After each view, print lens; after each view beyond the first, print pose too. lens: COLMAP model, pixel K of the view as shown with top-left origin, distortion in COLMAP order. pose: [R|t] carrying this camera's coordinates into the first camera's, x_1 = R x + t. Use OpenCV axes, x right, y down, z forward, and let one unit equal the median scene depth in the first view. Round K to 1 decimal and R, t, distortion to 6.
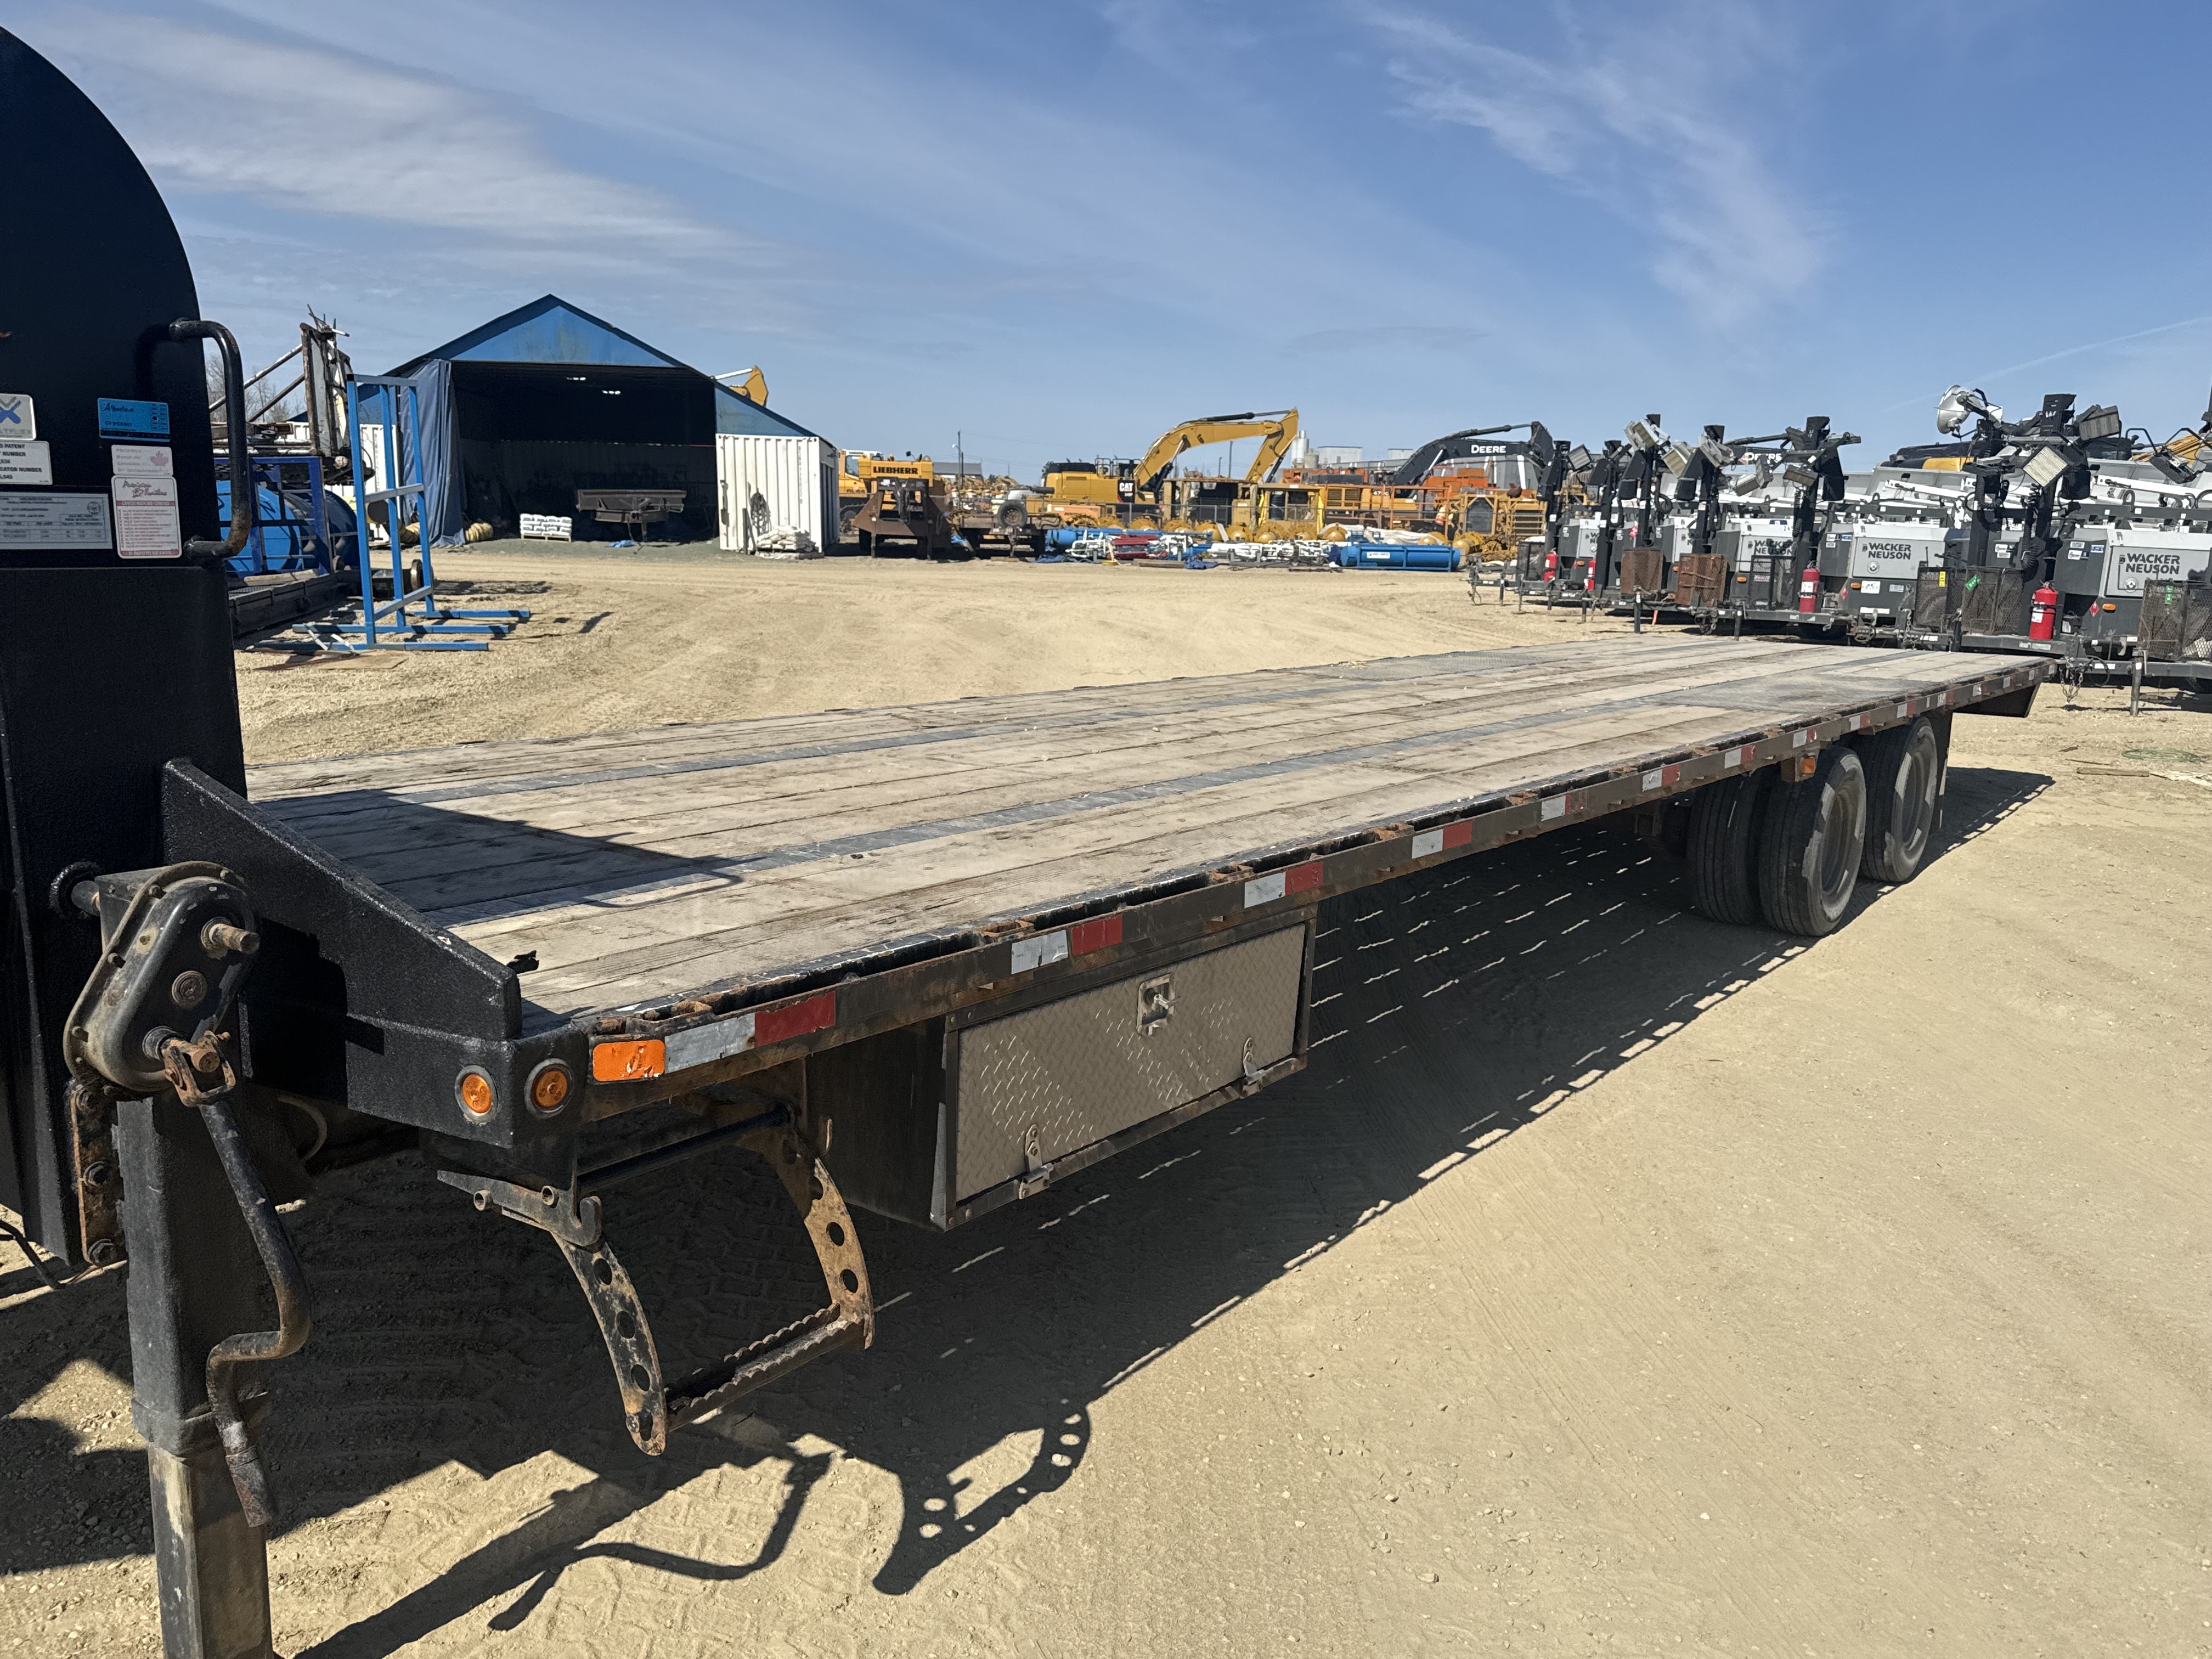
lens RADIAL K [[1764.4, 0, 1112.8], [0, 1764.4, 824.9], [0, 0, 1]] dist [0.138551, -0.270977]
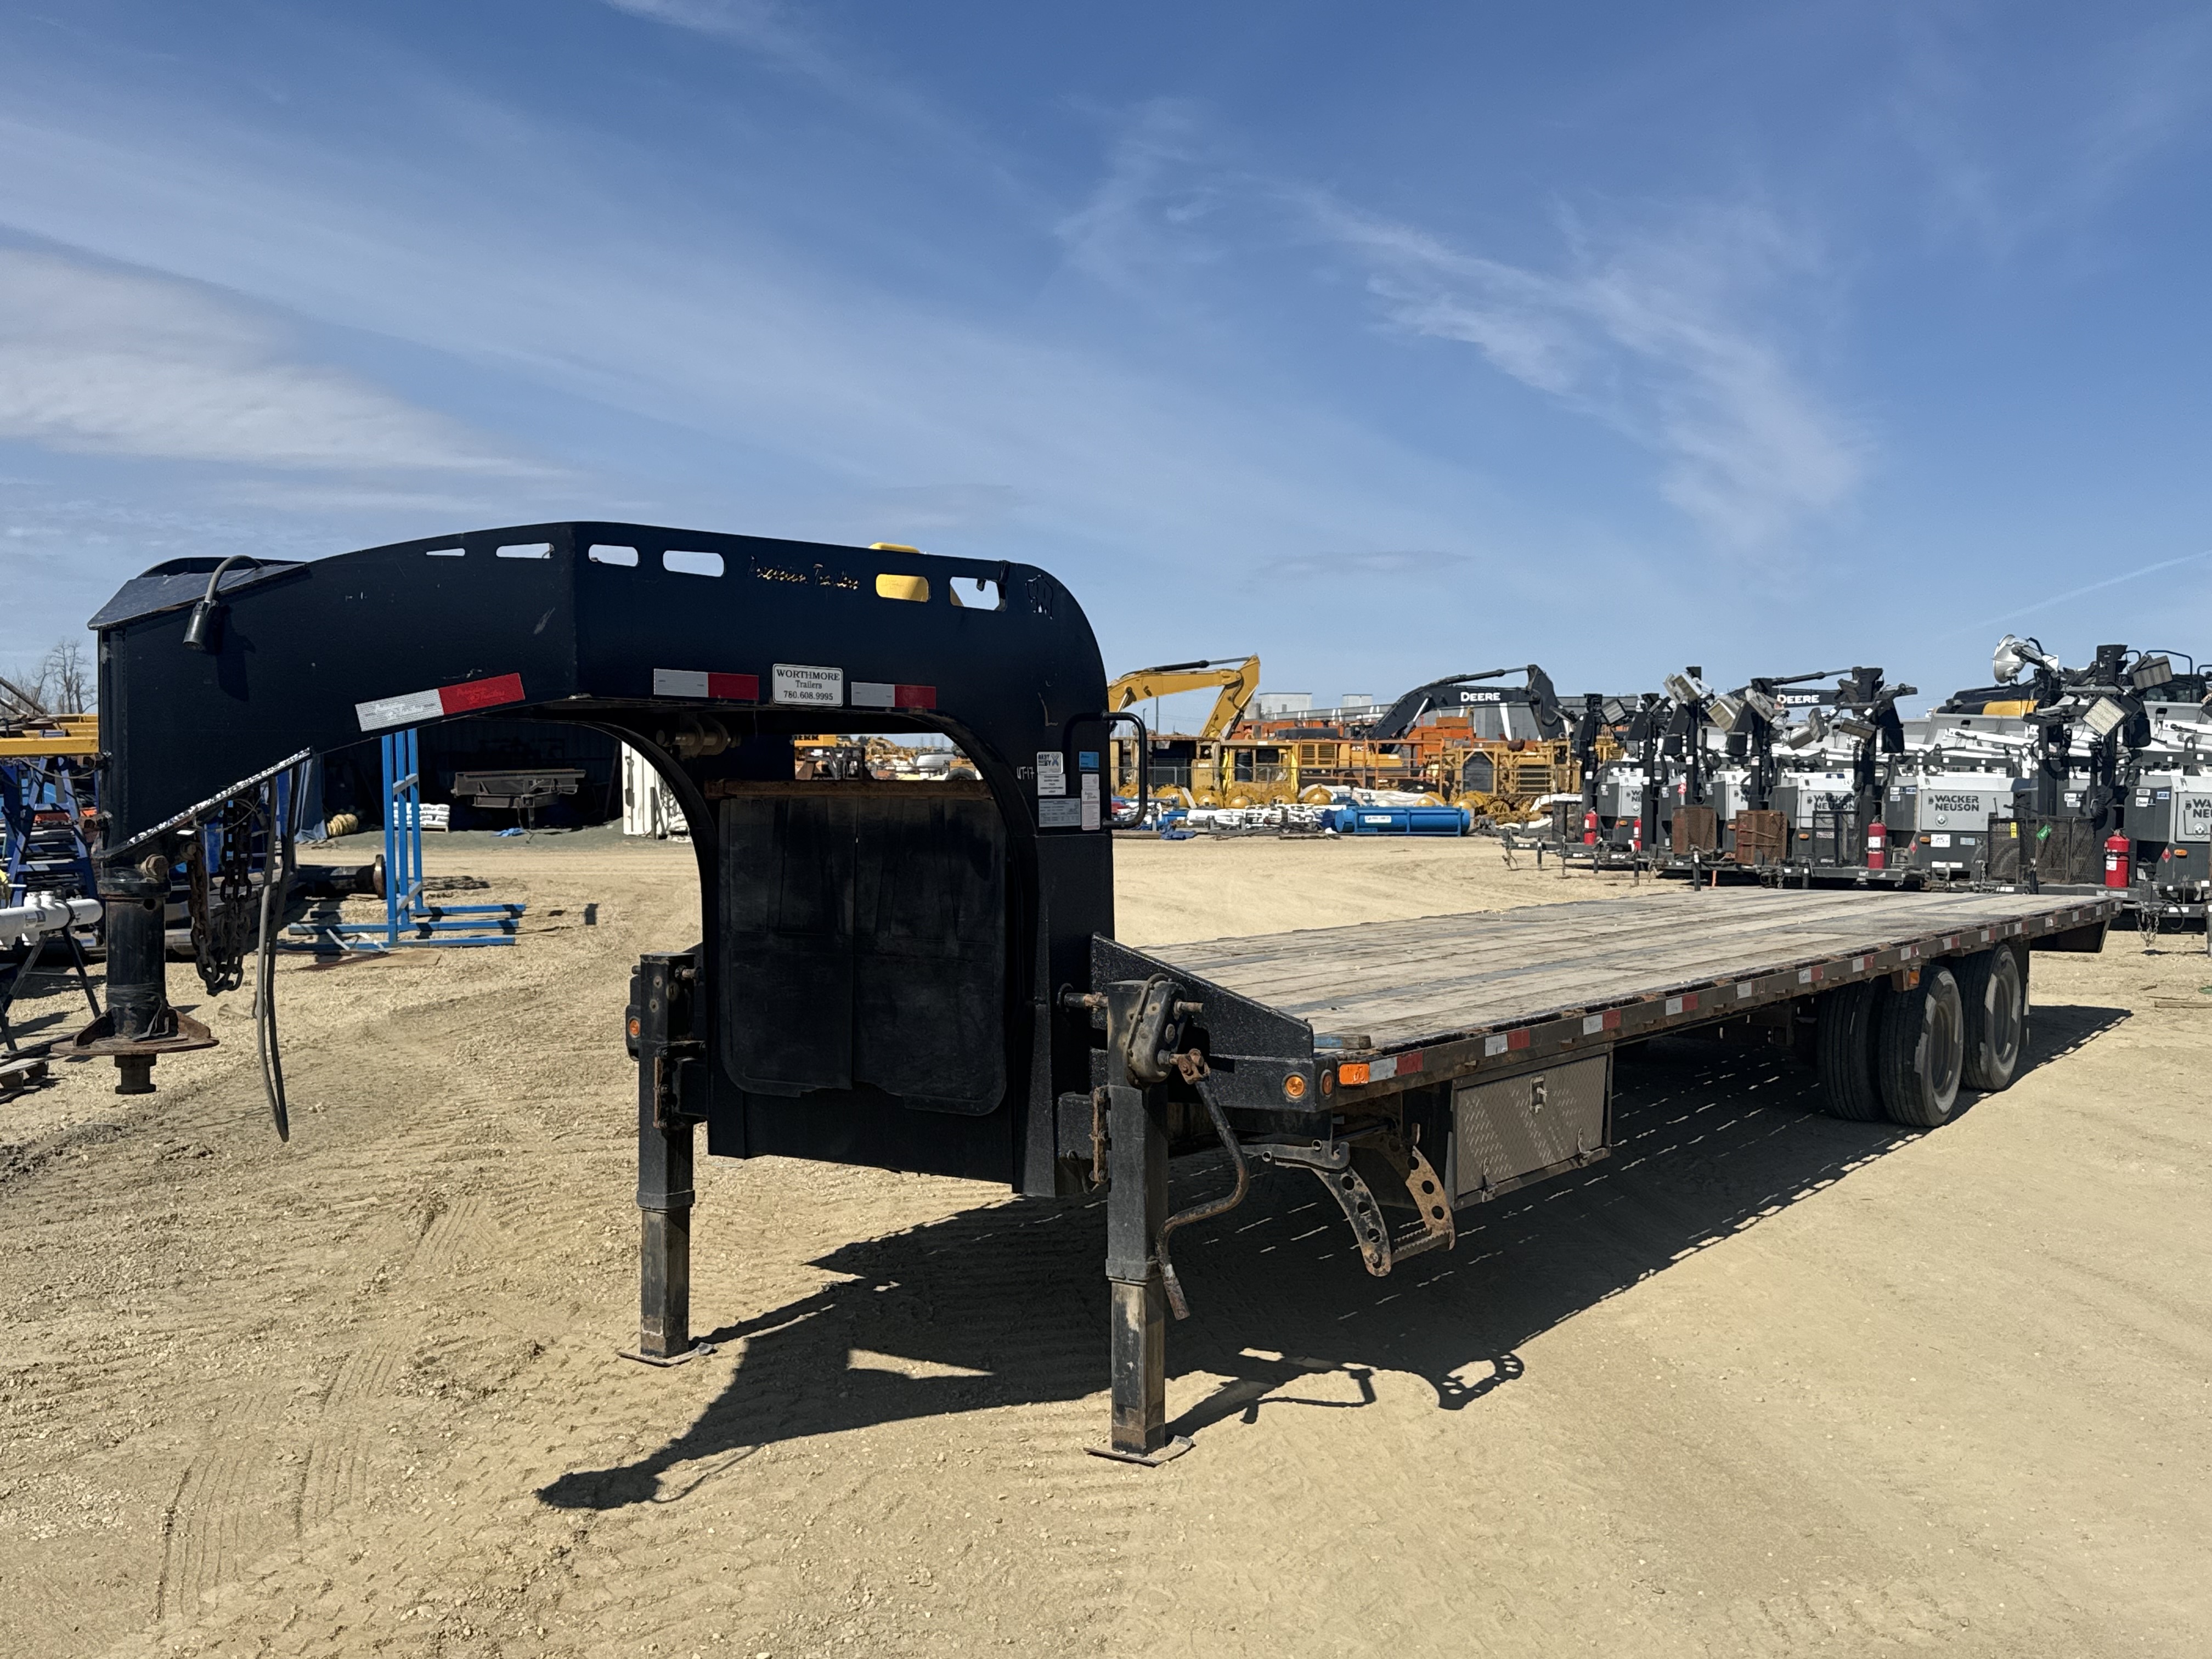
lens RADIAL K [[2188.3, 0, 1099.6], [0, 2188.3, 823.3], [0, 0, 1]] dist [0.176569, -0.394432]
pose [[0.998918, -0.026246, 0.038388, -0.053920], [0.031787, 0.987912, -0.151720, 0.018370], [-0.033942, 0.152776, 0.987678, -0.120944]]
